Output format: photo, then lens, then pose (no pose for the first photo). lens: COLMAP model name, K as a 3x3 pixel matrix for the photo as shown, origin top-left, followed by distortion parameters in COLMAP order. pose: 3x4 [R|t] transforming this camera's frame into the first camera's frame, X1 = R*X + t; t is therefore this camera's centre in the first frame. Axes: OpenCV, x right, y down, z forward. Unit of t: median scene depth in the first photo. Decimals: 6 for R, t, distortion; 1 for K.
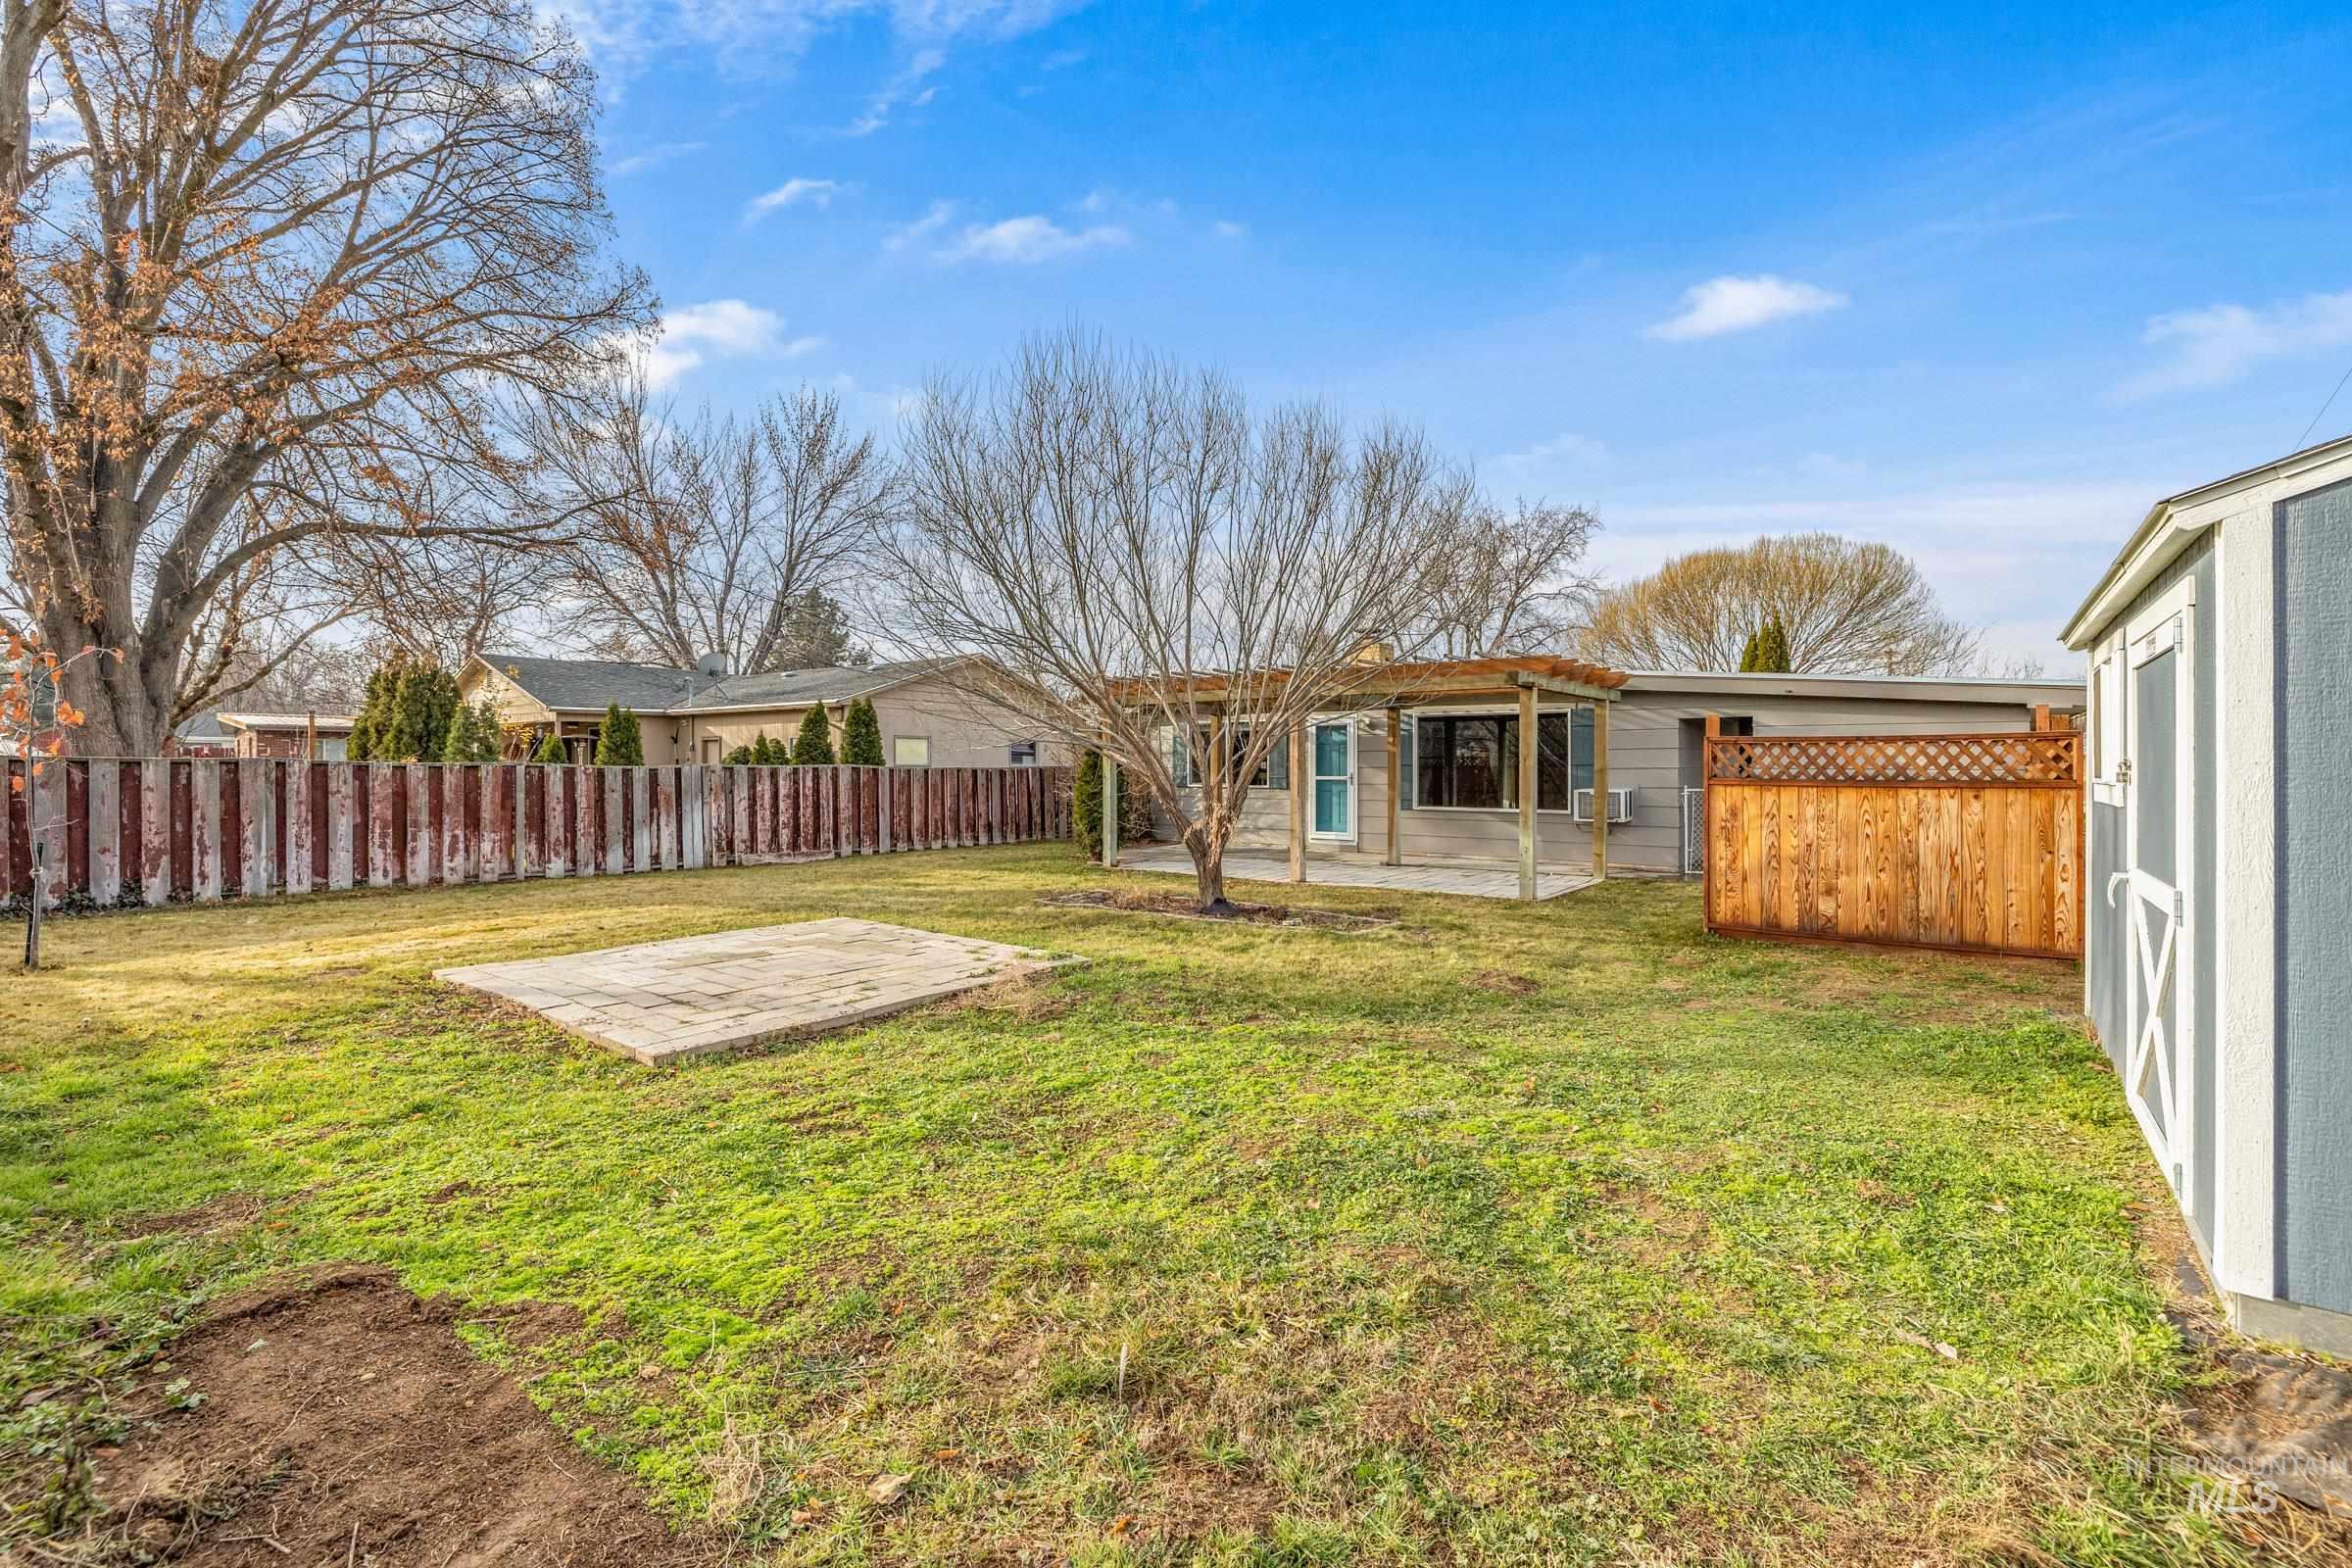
lens RADIAL K [[986.8, 0, 1176.2], [0, 986.8, 773.4], [0, 0, 1]] dist [-0.001482, 0.000096]
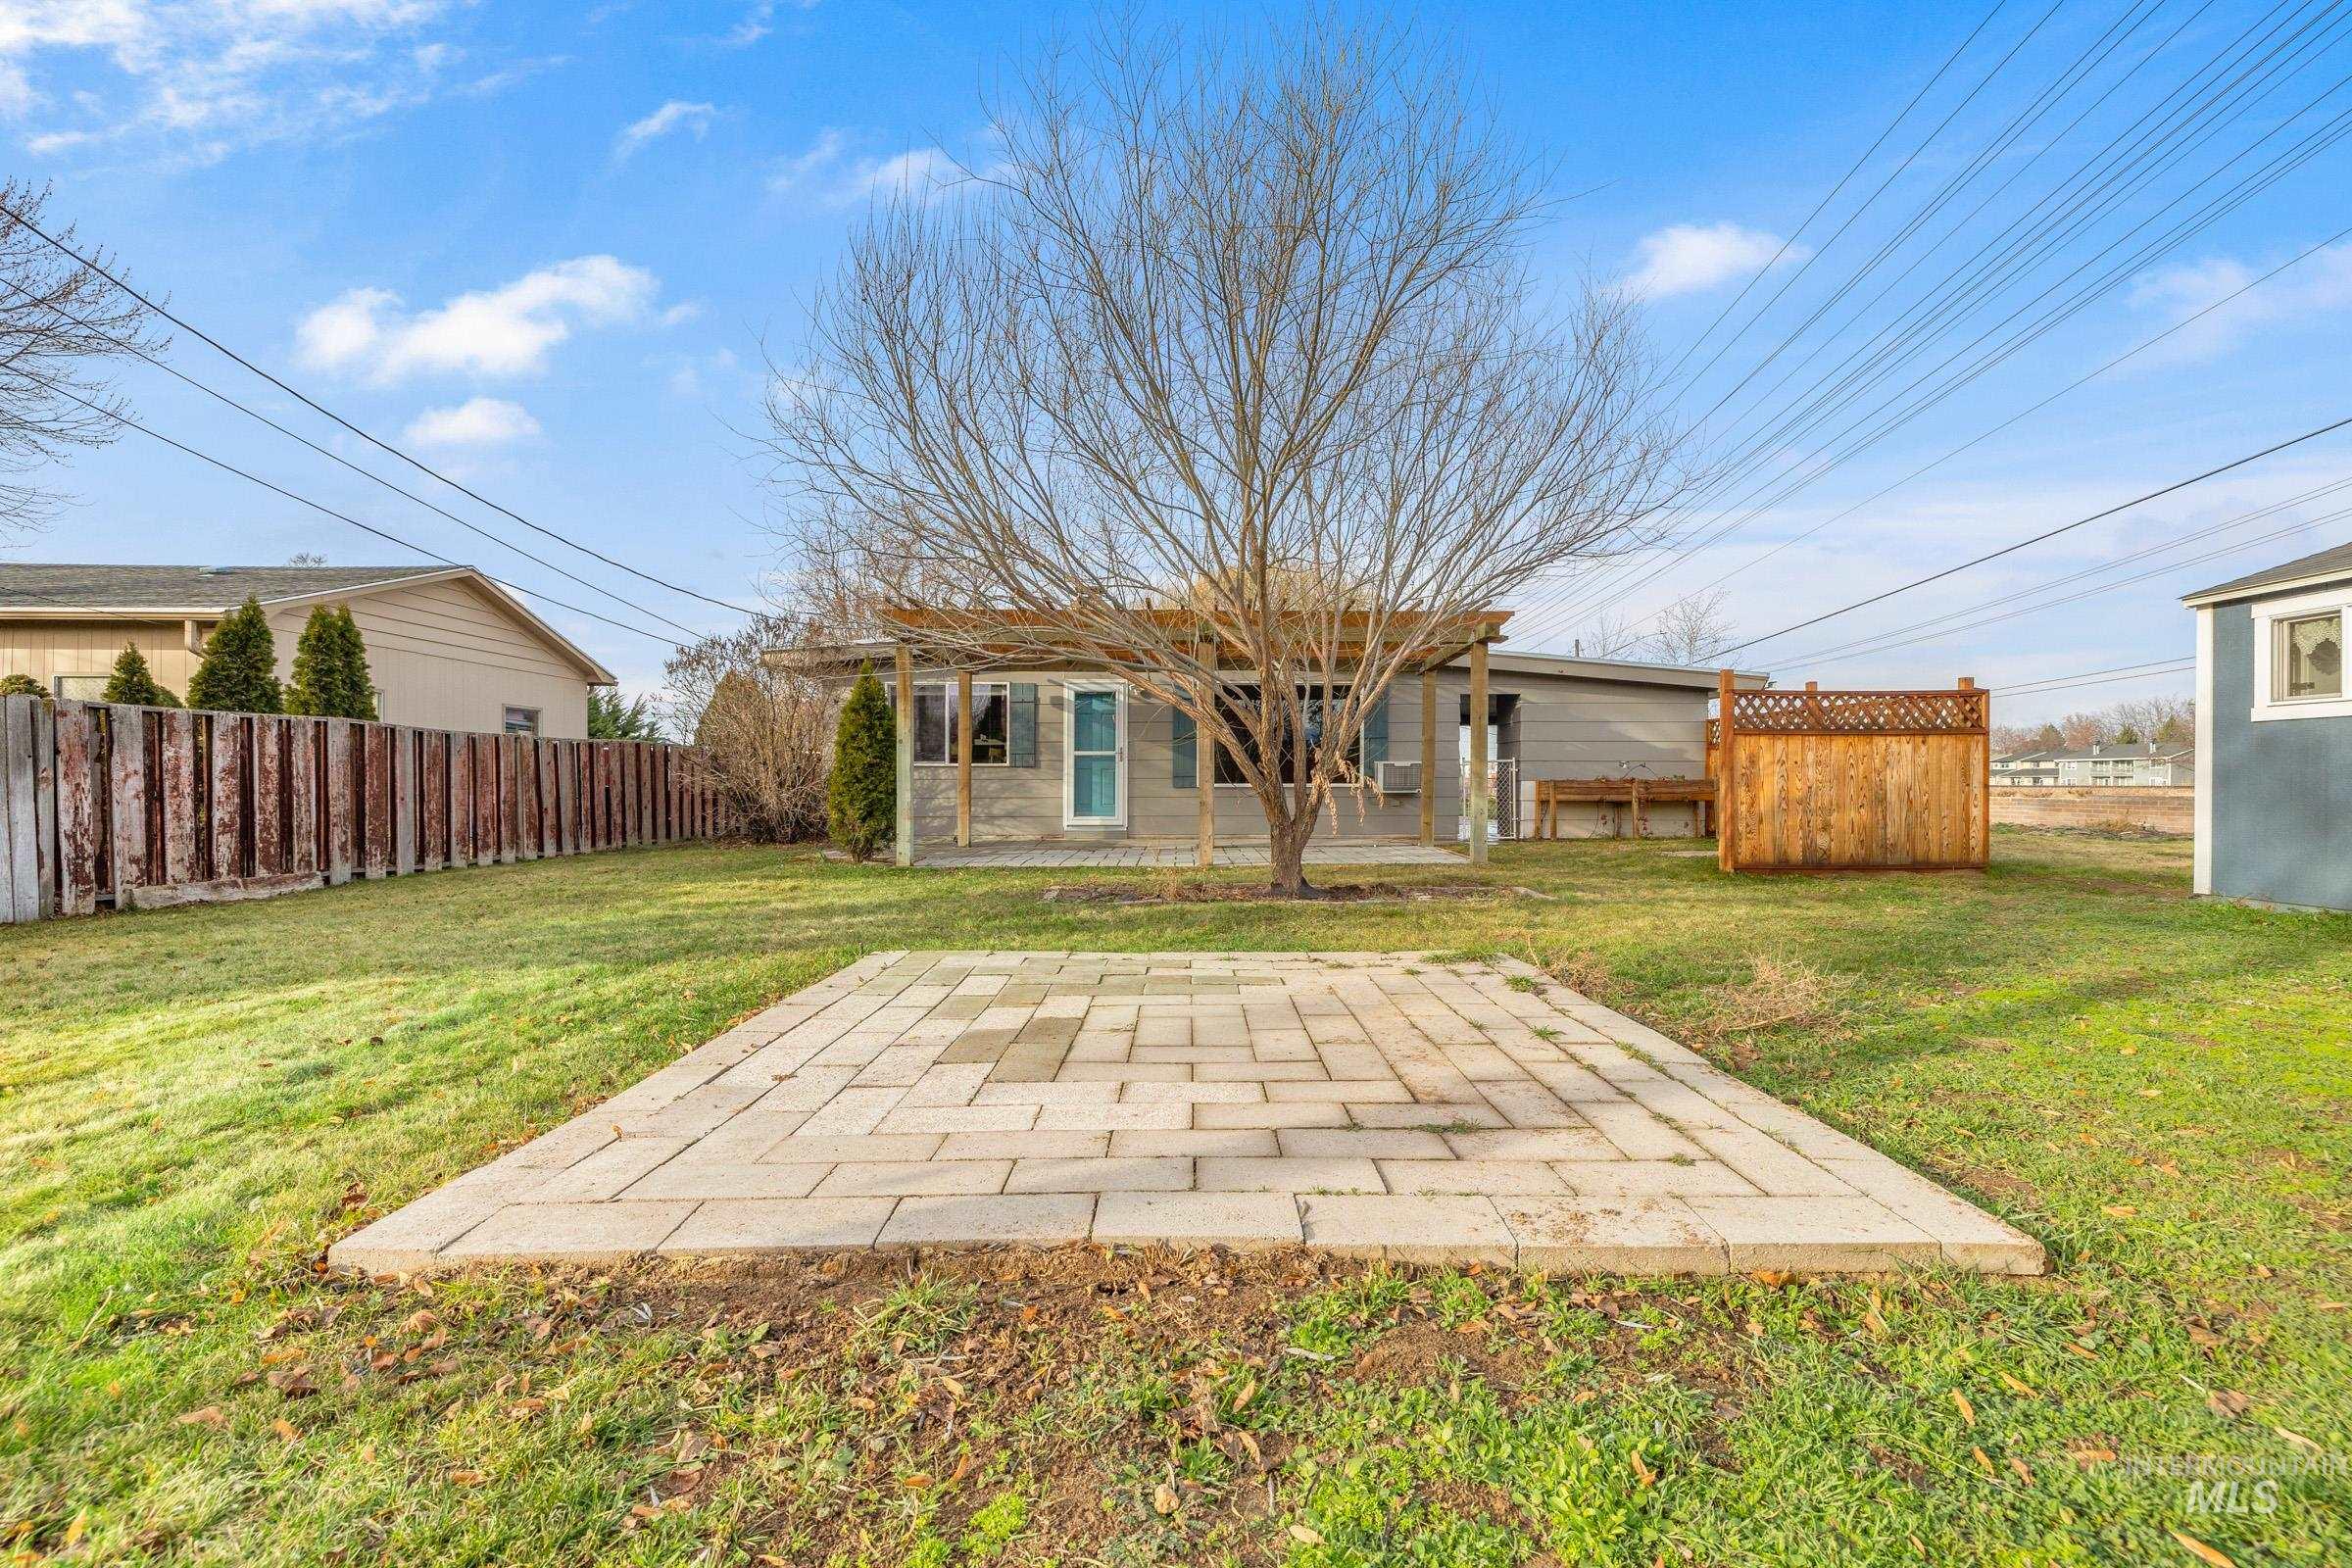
lens RADIAL K [[986.8, 0, 1195.8], [0, 986.8, 786.7], [0, 0, 1]] dist [-0.001482, 0.000096]
pose [[0.789359, -0.007005, 0.613891, -0.335633], [0.006773, 0.999973, 0.002702, 0.035775], [-0.613894, 0.002025, 0.789386, 0.300166]]
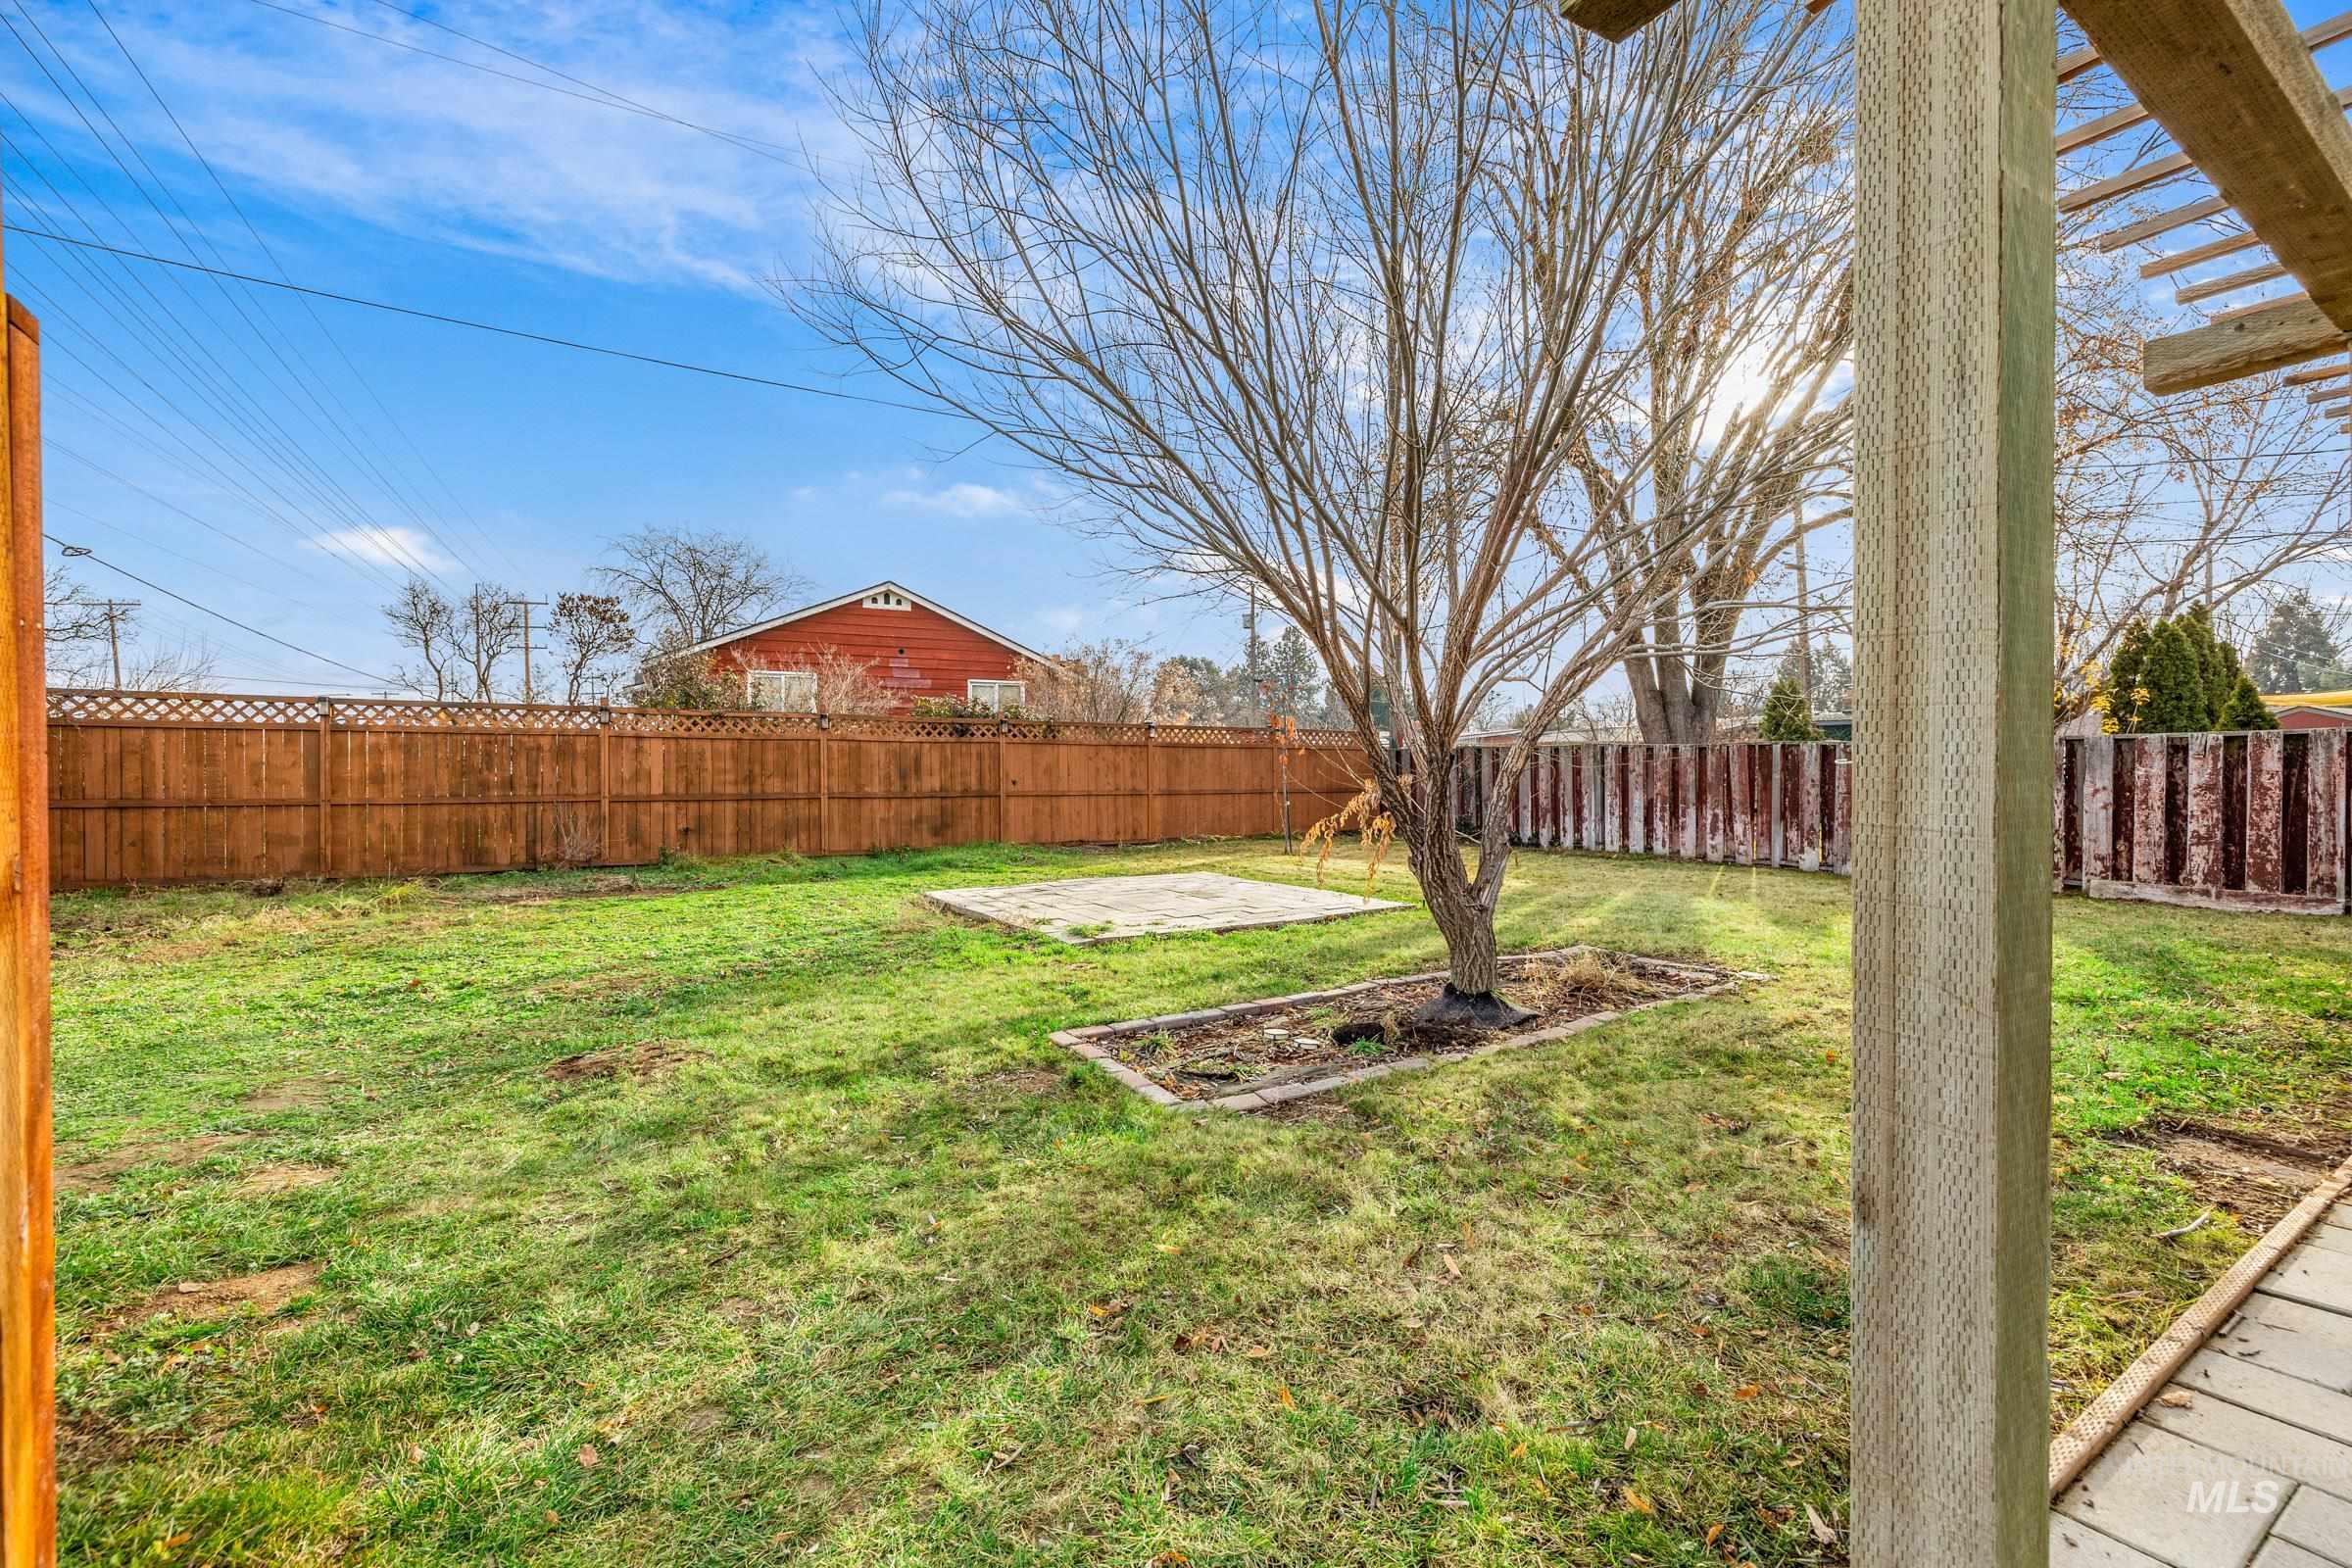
lens RADIAL K [[986.8, 0, 1181.7], [0, 986.8, 780.8], [0, 0, 1]] dist [-0.001482, 0.000096]
pose [[-0.343601, 0.006291, -0.939095, 0.357251], [-0.004851, 0.999952, 0.008473, 0.018443], [0.939103, 0.007467, -0.343554, 0.696836]]
